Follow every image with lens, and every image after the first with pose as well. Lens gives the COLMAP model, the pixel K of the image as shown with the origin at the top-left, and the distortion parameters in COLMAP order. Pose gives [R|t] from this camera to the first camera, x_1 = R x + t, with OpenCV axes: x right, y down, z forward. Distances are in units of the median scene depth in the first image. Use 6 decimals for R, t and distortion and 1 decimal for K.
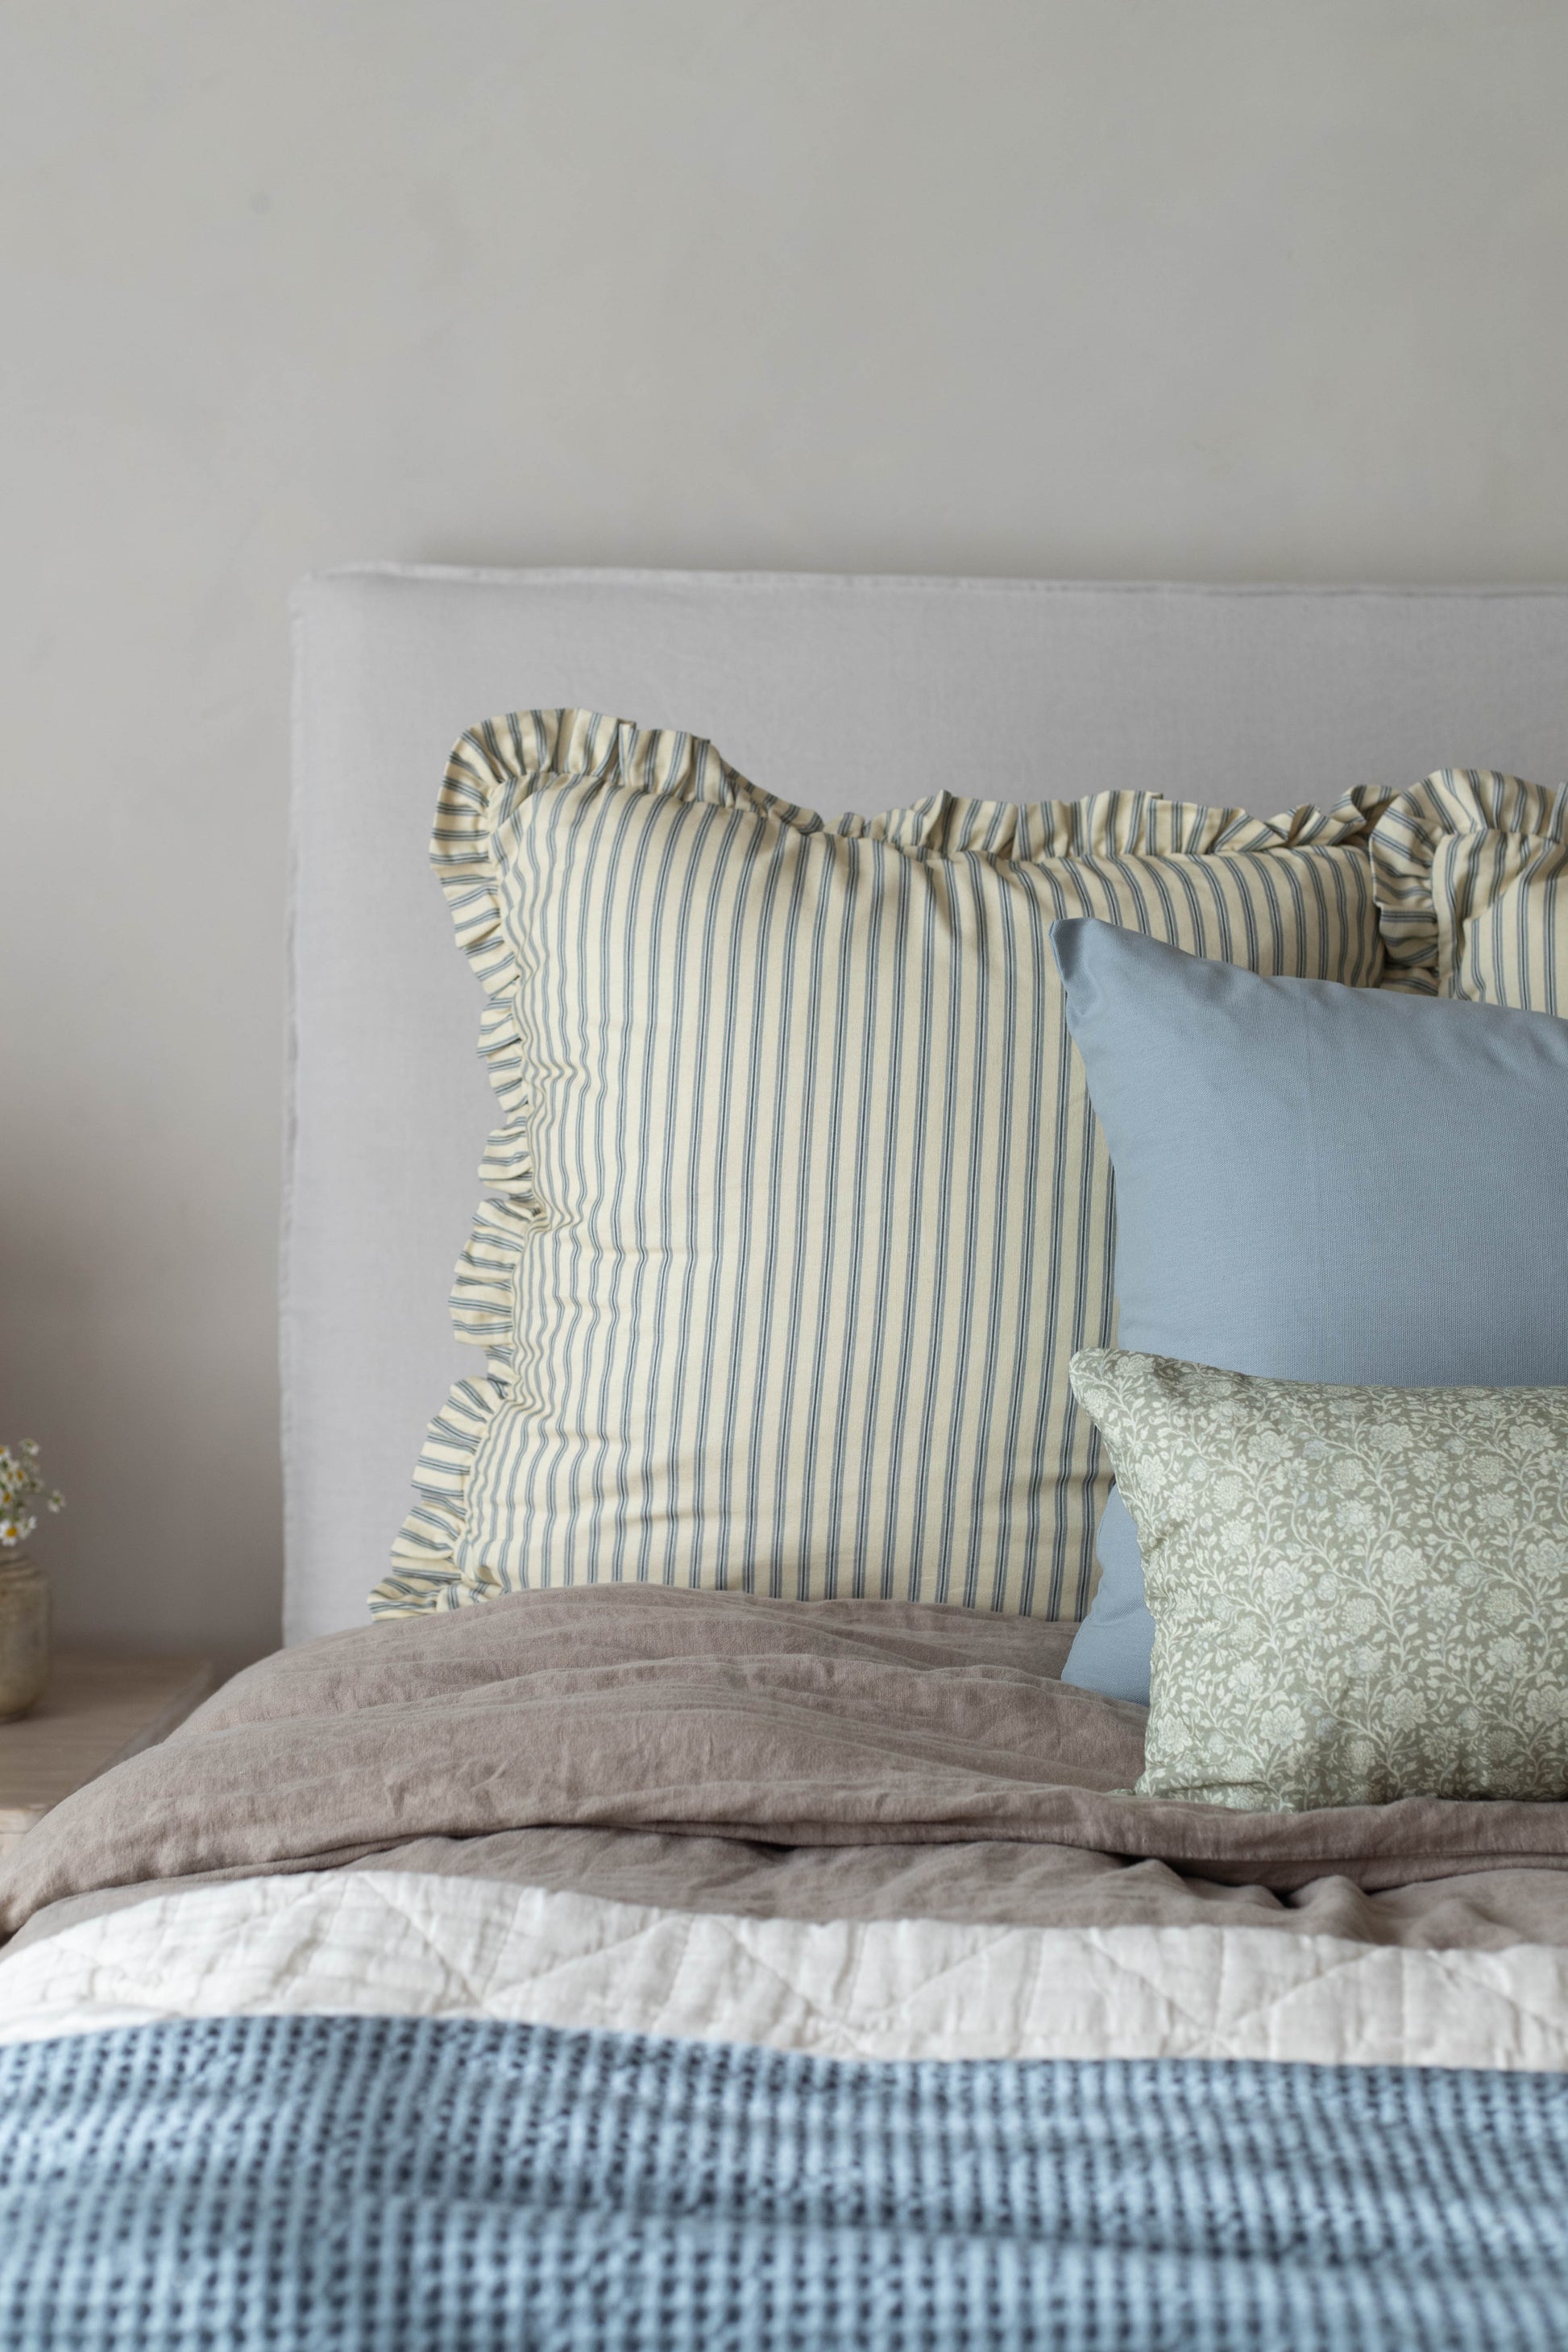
lens RADIAL K [[3407.2, 0, 777.6], [0, 3407.2, 1171.0], [0, 0, 1]] dist [0.014903, 0.000000]
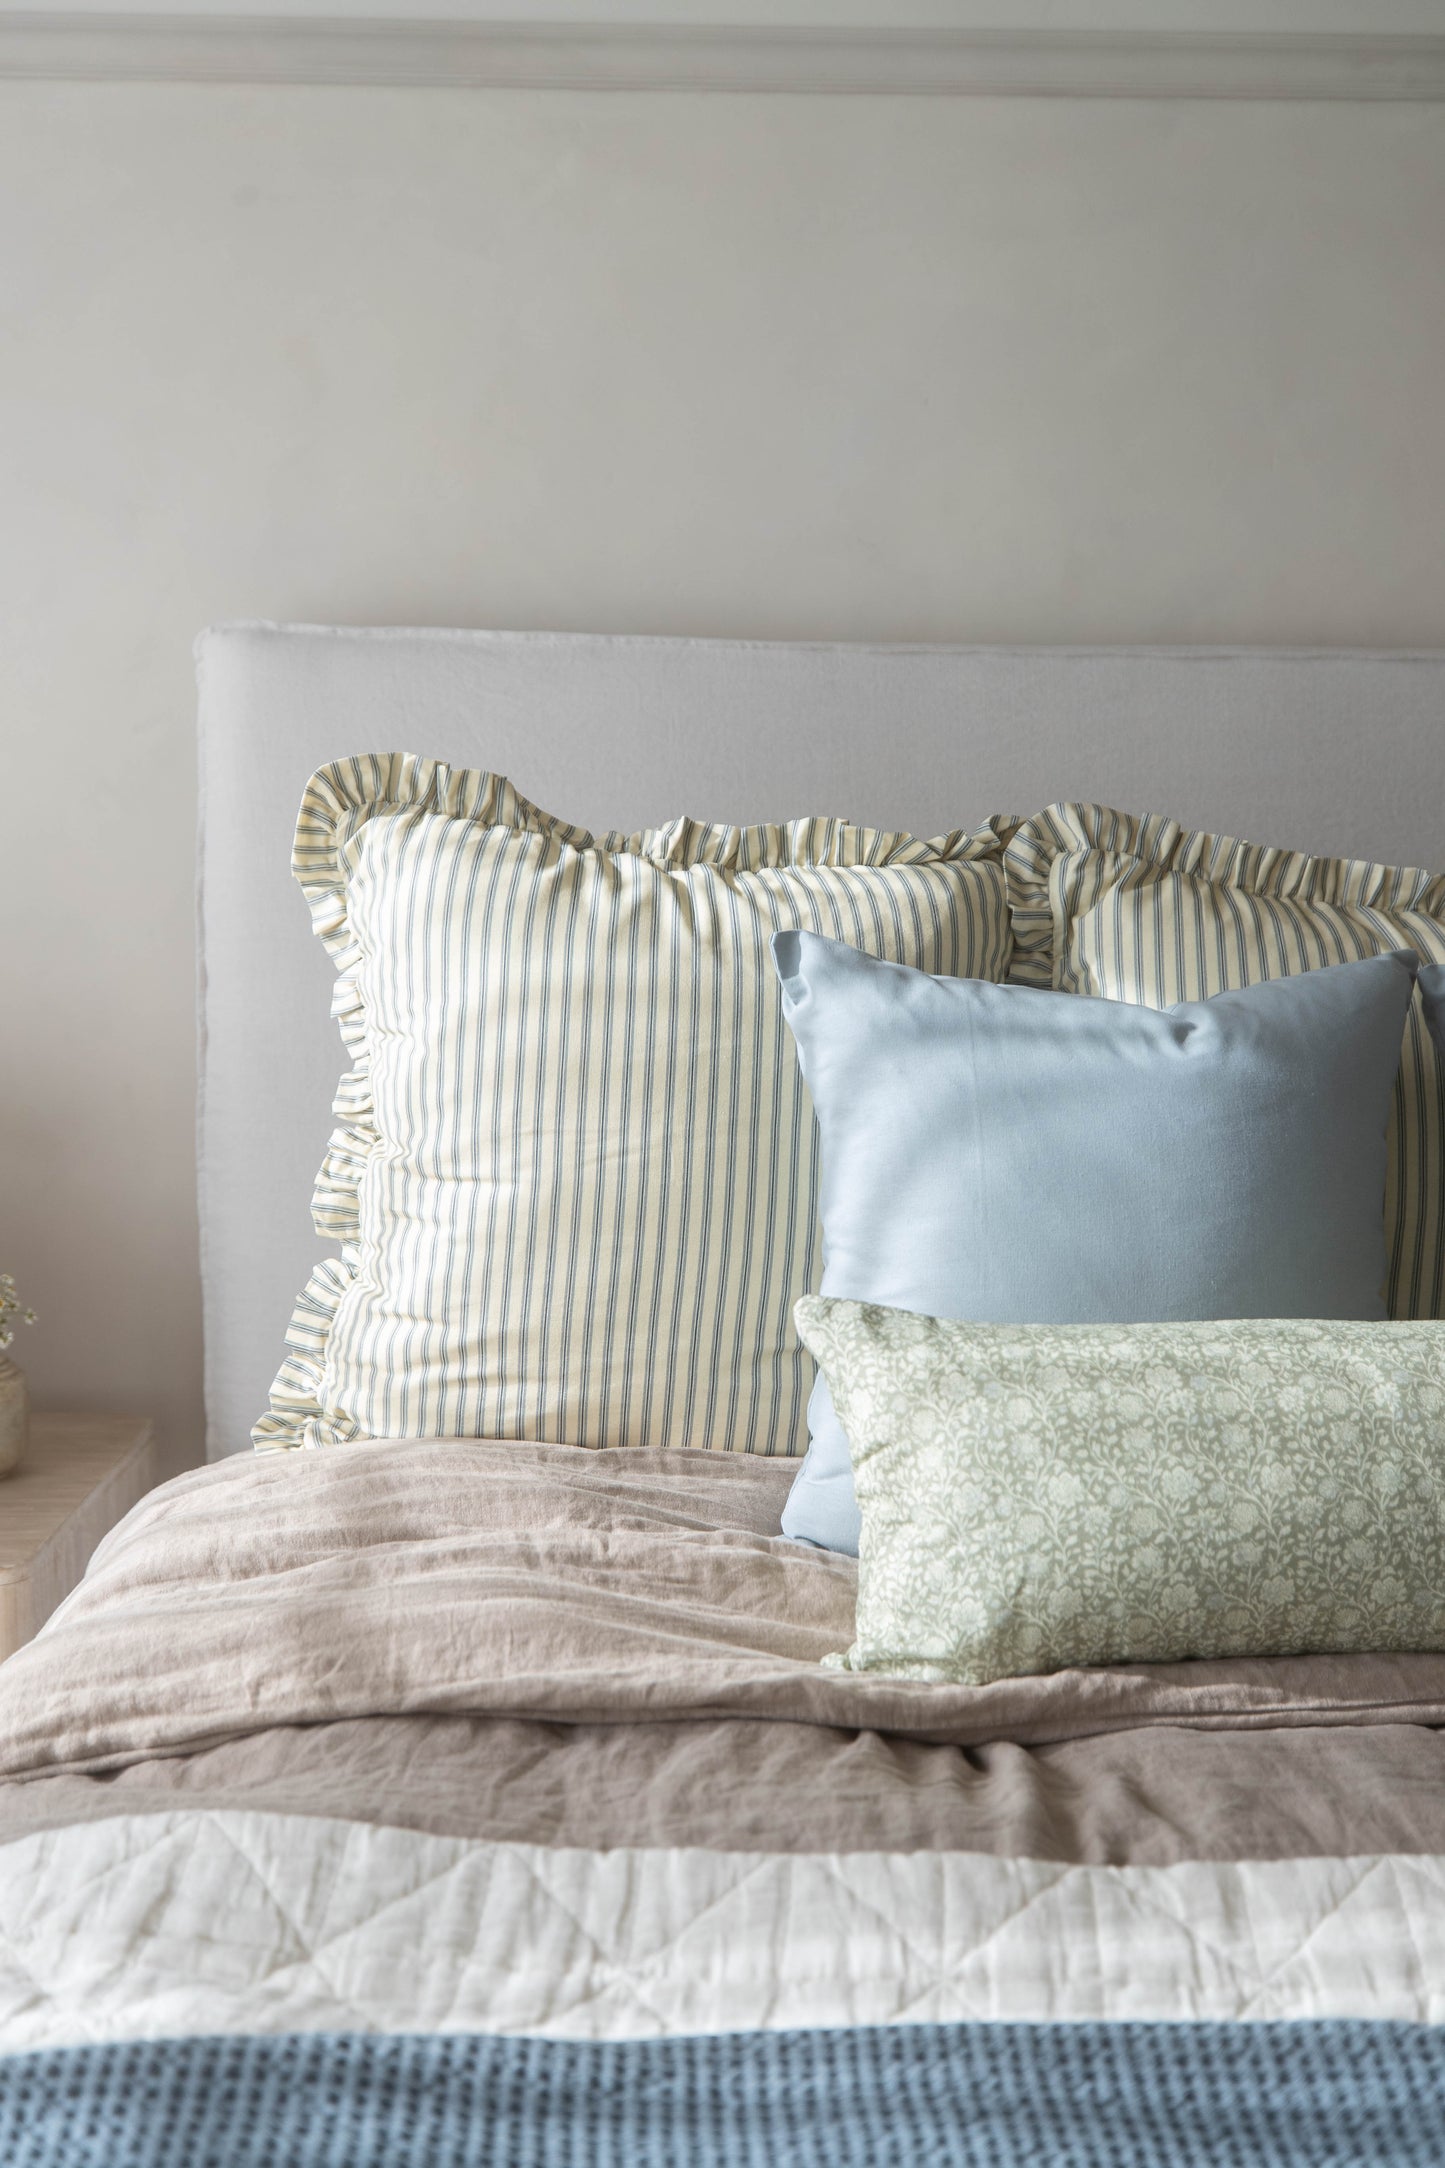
lens RADIAL K [[2067.3, 0, 709.9], [0, 2067.3, 1081.3], [0, 0, 1]] dist [0.017693, 0.000000]
pose [[0.997227, -0.006234, 0.074156, -0.001715], [0.001333, 0.997821, 0.065963, -0.067468], [-0.074406, -0.065681, 0.995063, 0.210632]]
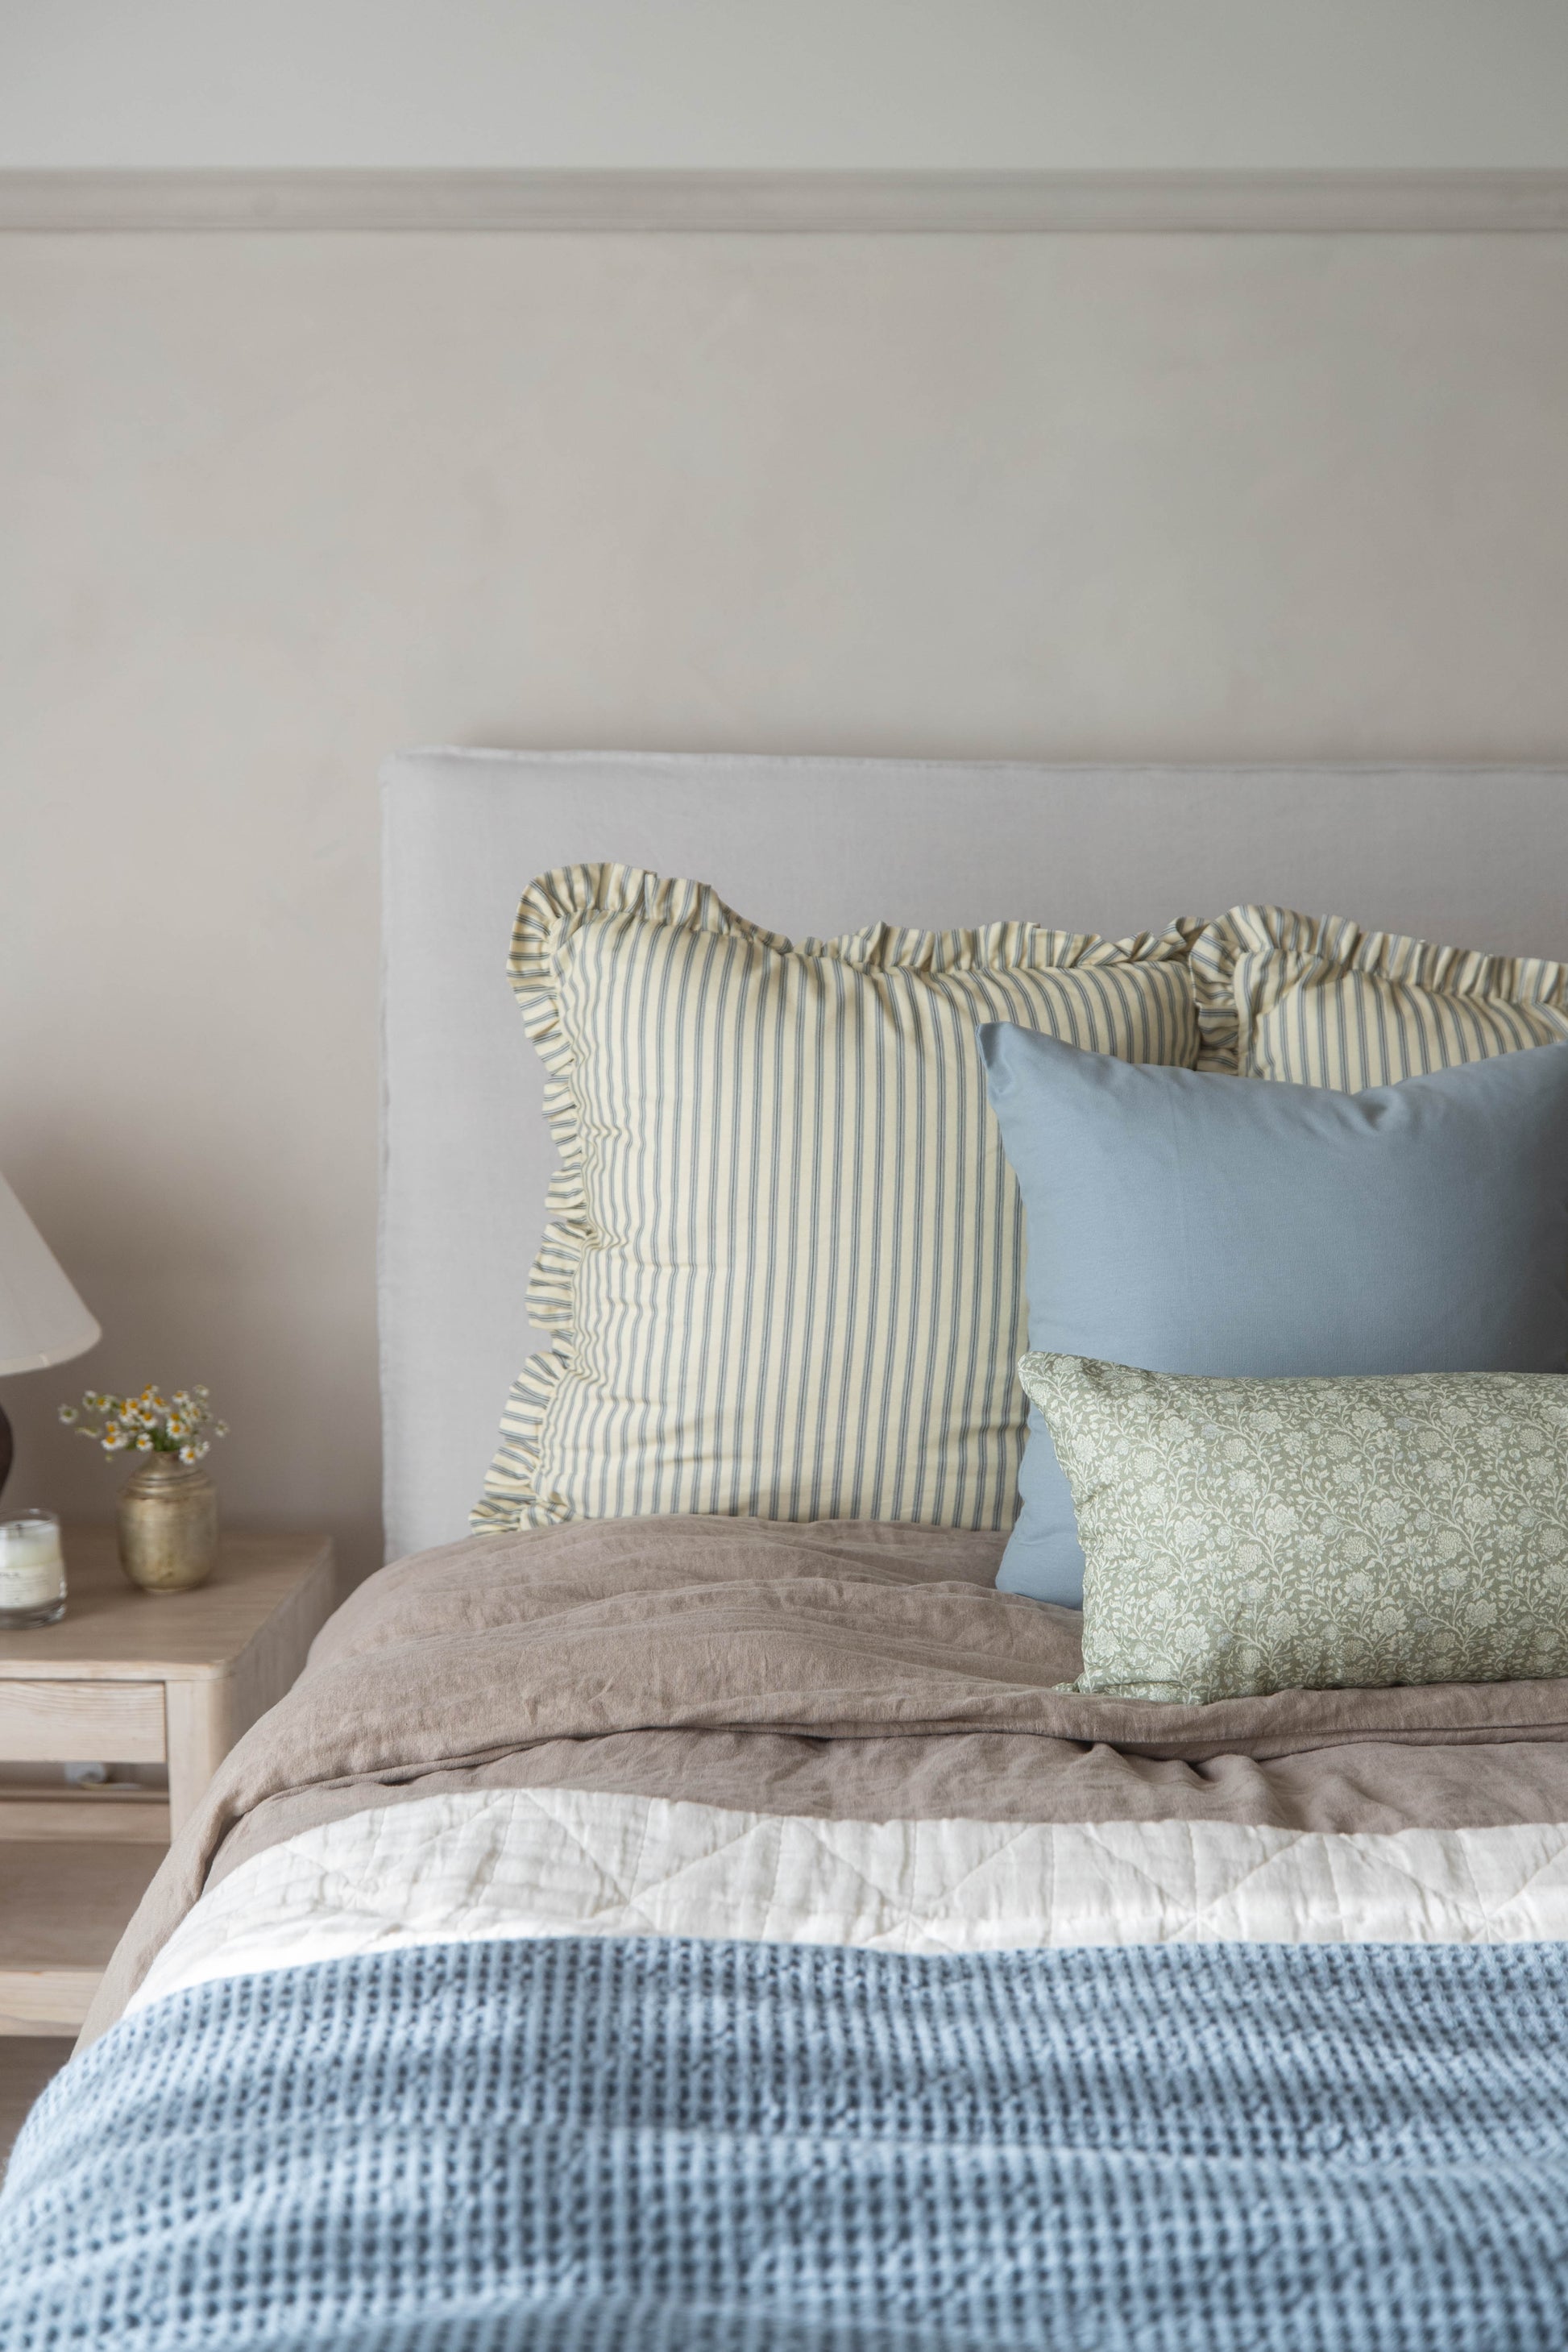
lens RADIAL K [[2242.8, 0, 771.7], [0, 2242.8, 1173.3], [0, 0, 1]] dist [0.017693, 0.000000]
pose [[0.998097, -0.010857, 0.060692, -0.055920], [0.009335, 0.999636, 0.025302, -0.036467], [-0.060945, -0.024687, 0.997836, 0.104109]]
